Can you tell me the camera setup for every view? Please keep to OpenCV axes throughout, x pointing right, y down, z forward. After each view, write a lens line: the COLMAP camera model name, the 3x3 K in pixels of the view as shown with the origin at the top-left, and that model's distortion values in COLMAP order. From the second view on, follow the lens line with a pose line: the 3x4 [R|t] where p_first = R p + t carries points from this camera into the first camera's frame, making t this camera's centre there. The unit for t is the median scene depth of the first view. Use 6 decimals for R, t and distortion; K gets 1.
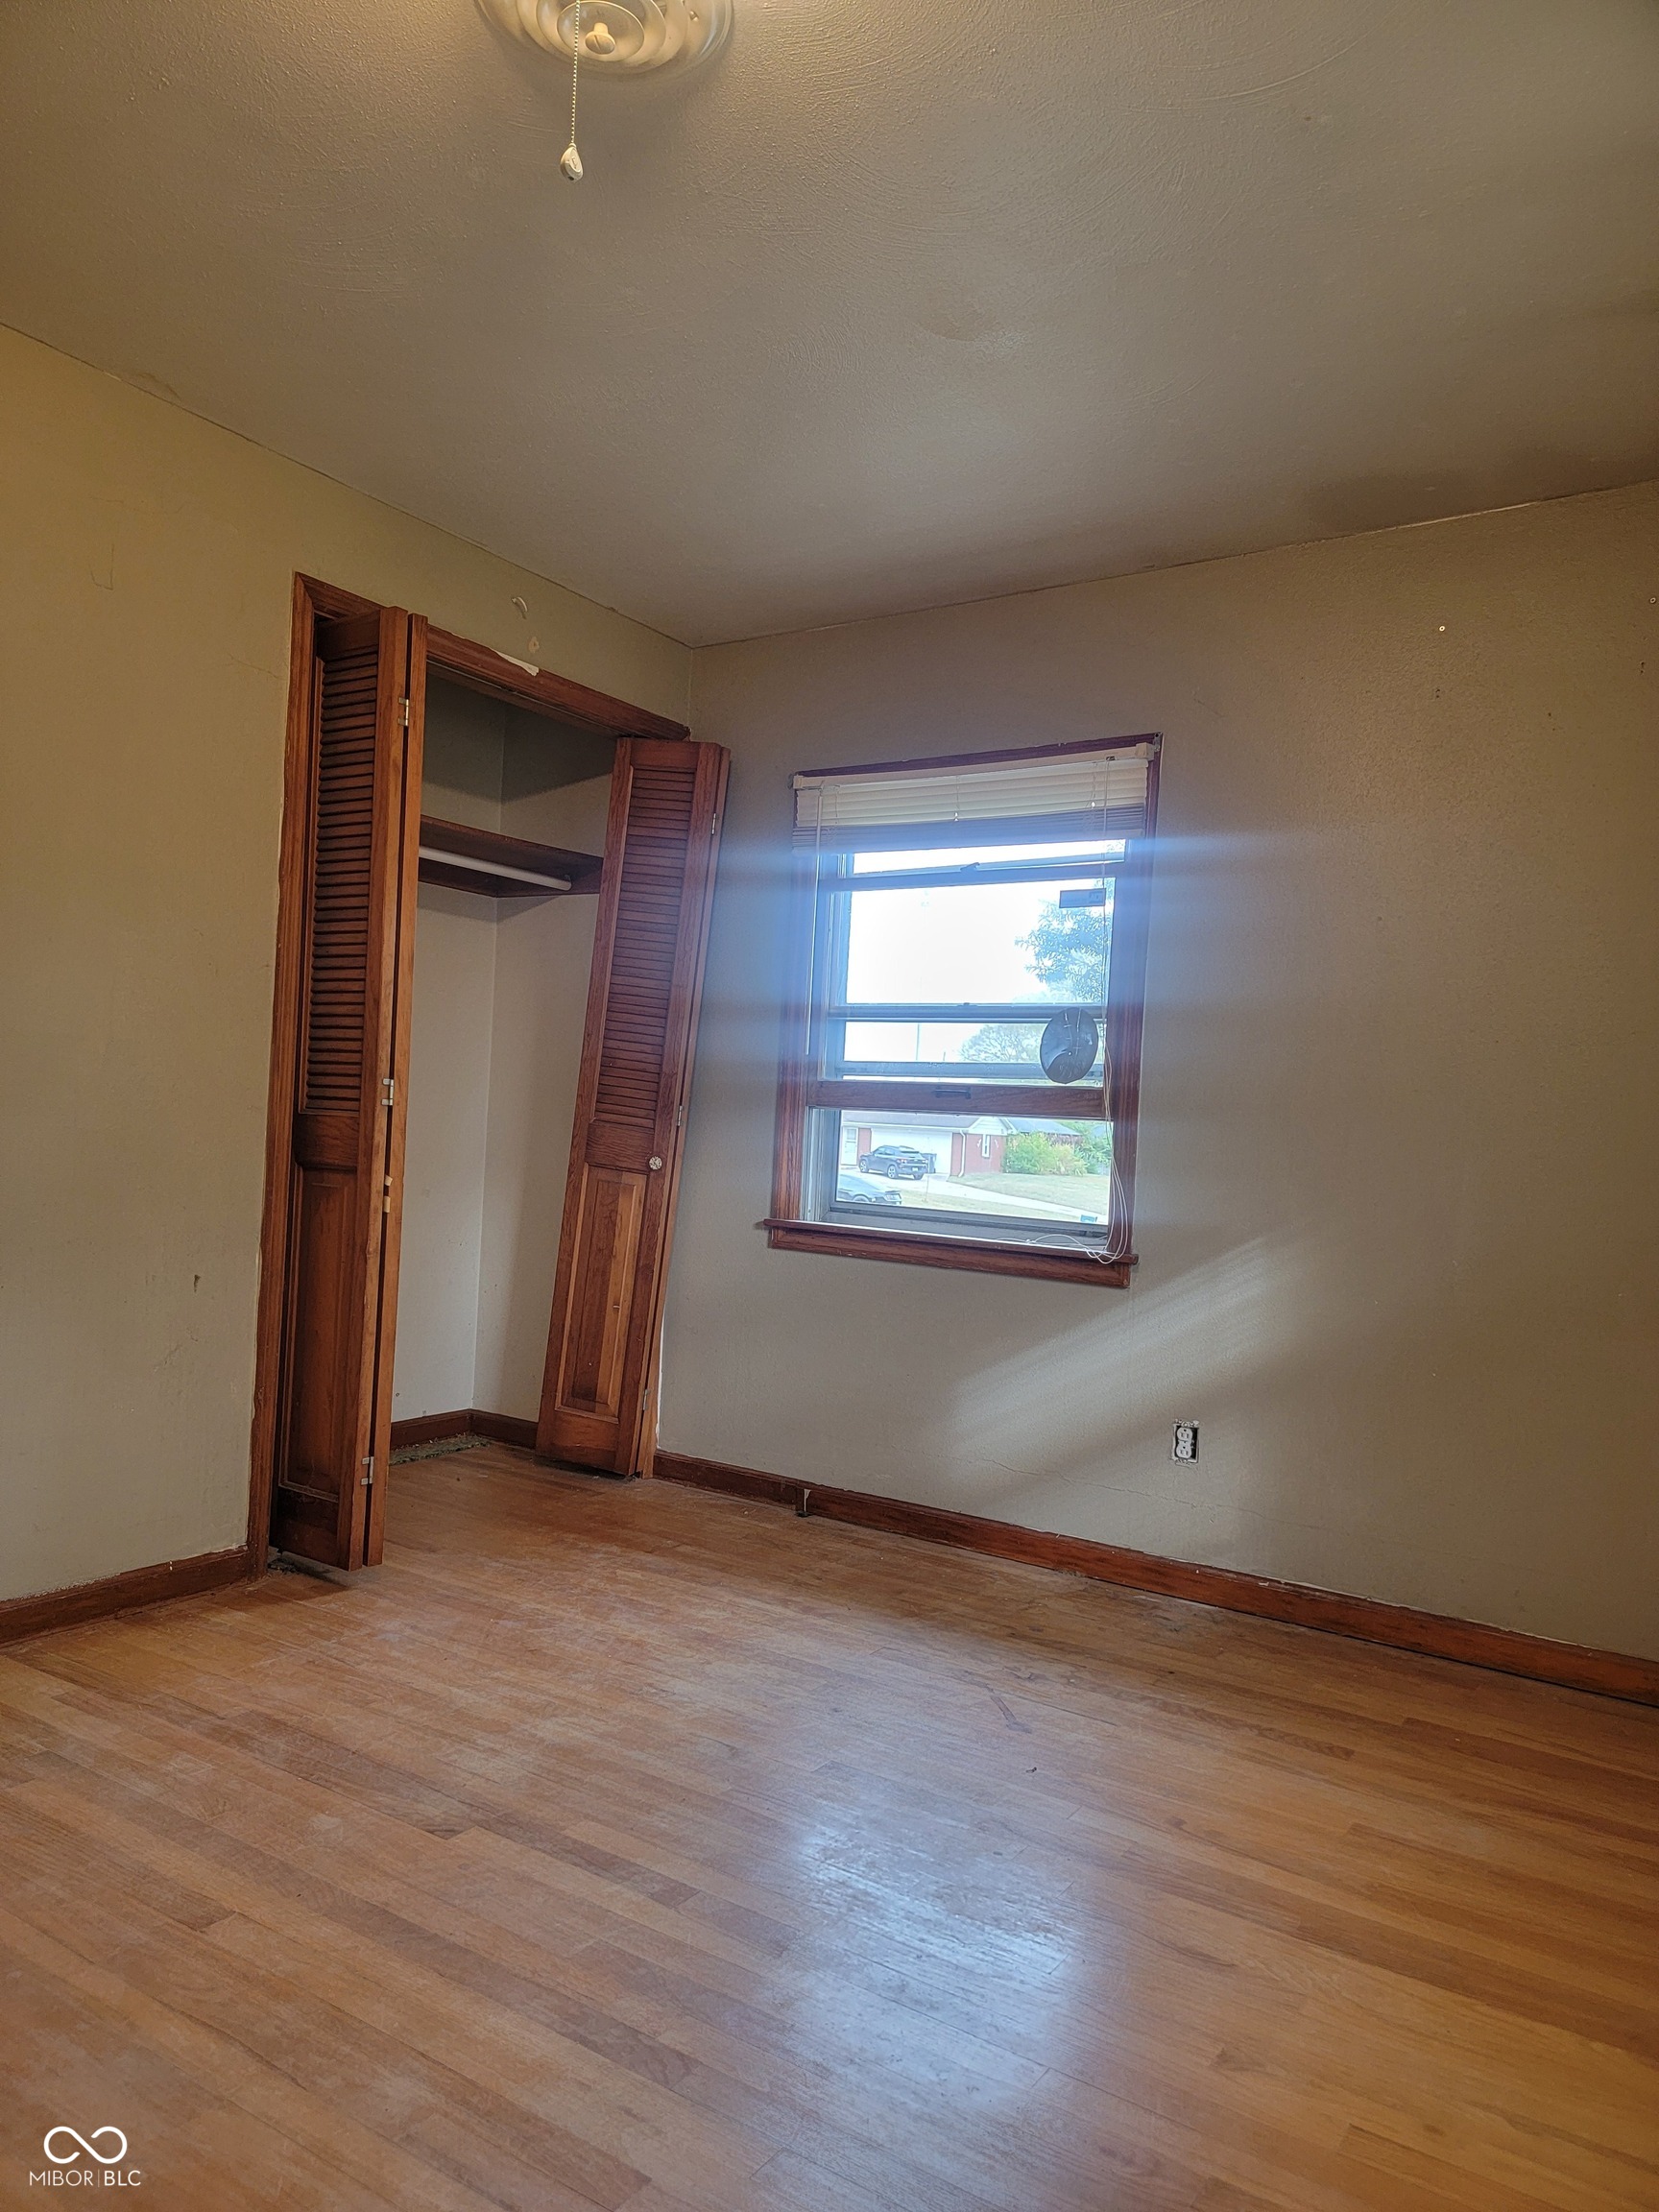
lens RADIAL K [[1538.0, 0, 816.2], [0, 1538.0, 1144.3], [0, 0, 1]] dist [0.082724, -0.079603]
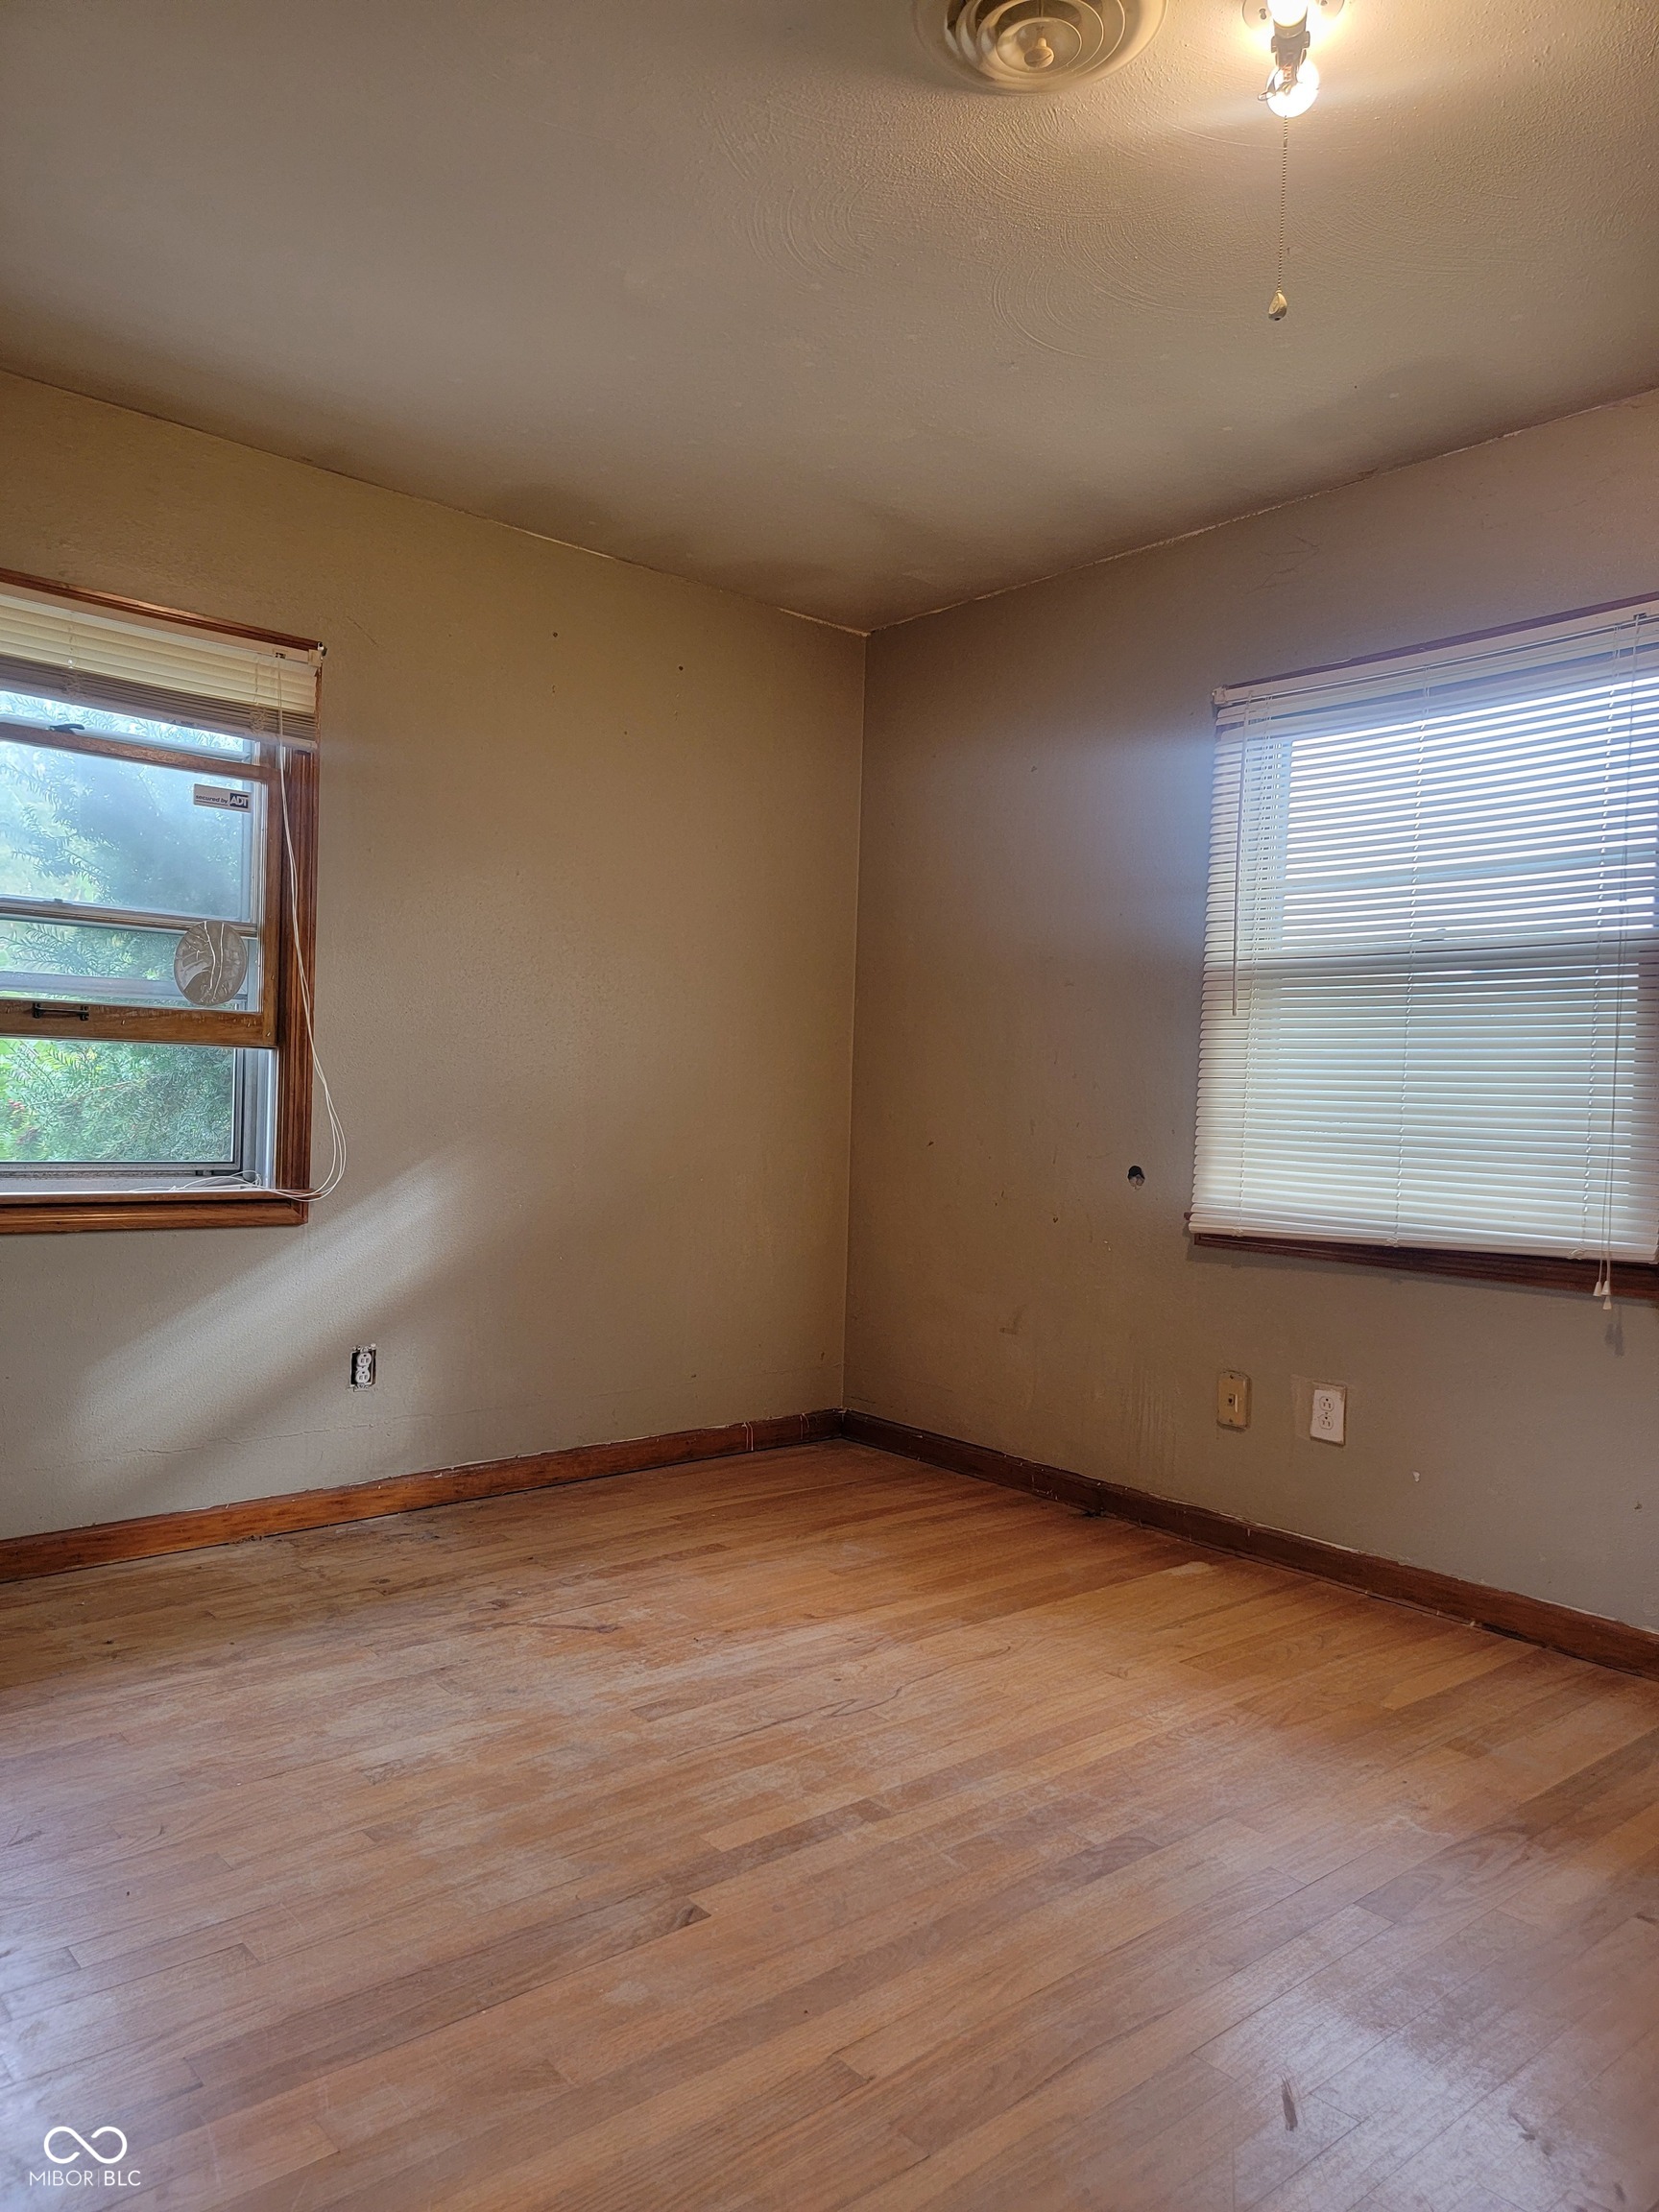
lens RADIAL K [[1538.0, 0, 816.2], [0, 1538.0, 1144.3], [0, 0, 1]] dist [0.082724, -0.079603]
pose [[0.264093, -0.079032, 0.961254, -0.713107], [-0.003871, 0.996542, 0.082996, -0.041972], [-0.964489, -0.025640, 0.262874, 0.499509]]
